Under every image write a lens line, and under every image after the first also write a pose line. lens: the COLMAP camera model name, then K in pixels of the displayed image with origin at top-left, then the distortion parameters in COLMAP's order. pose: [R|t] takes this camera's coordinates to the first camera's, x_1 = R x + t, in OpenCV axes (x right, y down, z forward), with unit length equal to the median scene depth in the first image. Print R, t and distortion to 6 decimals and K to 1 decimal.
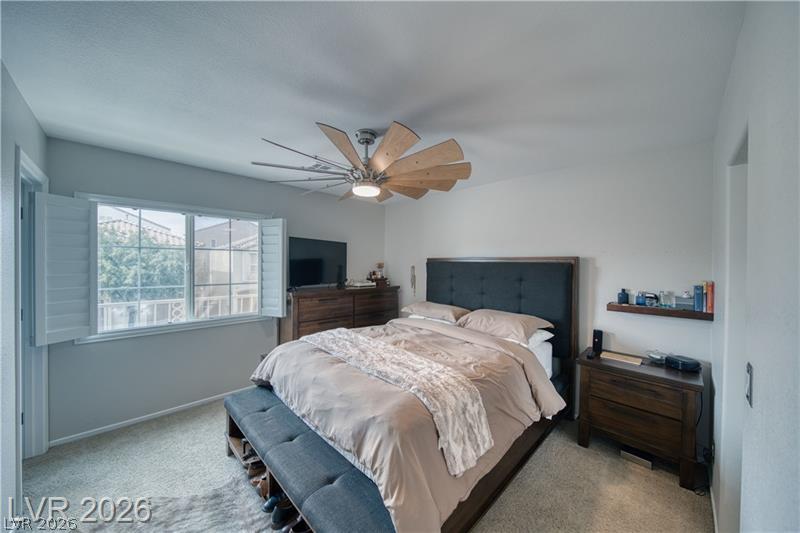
lens RADIAL K [[280.0, 0, 399.9], [0, 280.0, 265.1], [0, 0, 1]] dist [0.000383, -0.002622]
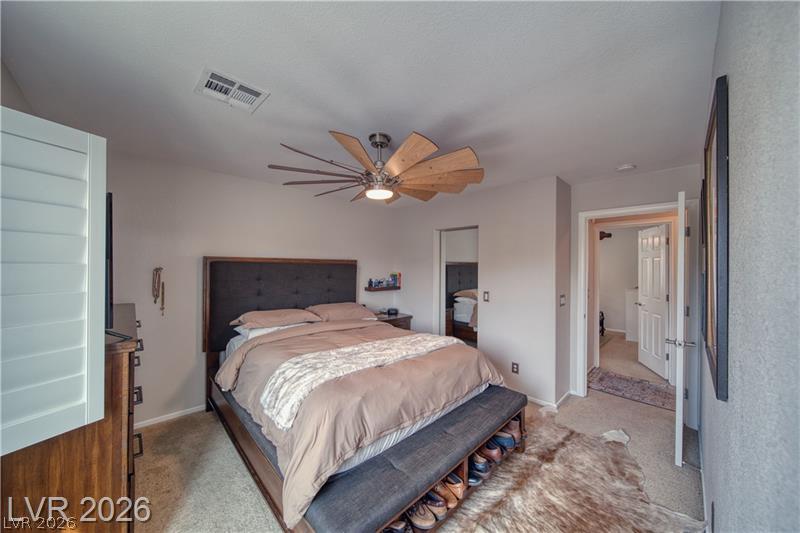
lens RADIAL K [[280.0, 0, 399.9], [0, 280.0, 265.1], [0, 0, 1]] dist [0.000383, -0.002622]
pose [[0.008235, -0.002092, 0.999964, -1.008048], [-0.001568, 0.999997, 0.002105, -0.005281], [-0.999965, -0.001585, 0.008232, 0.827128]]
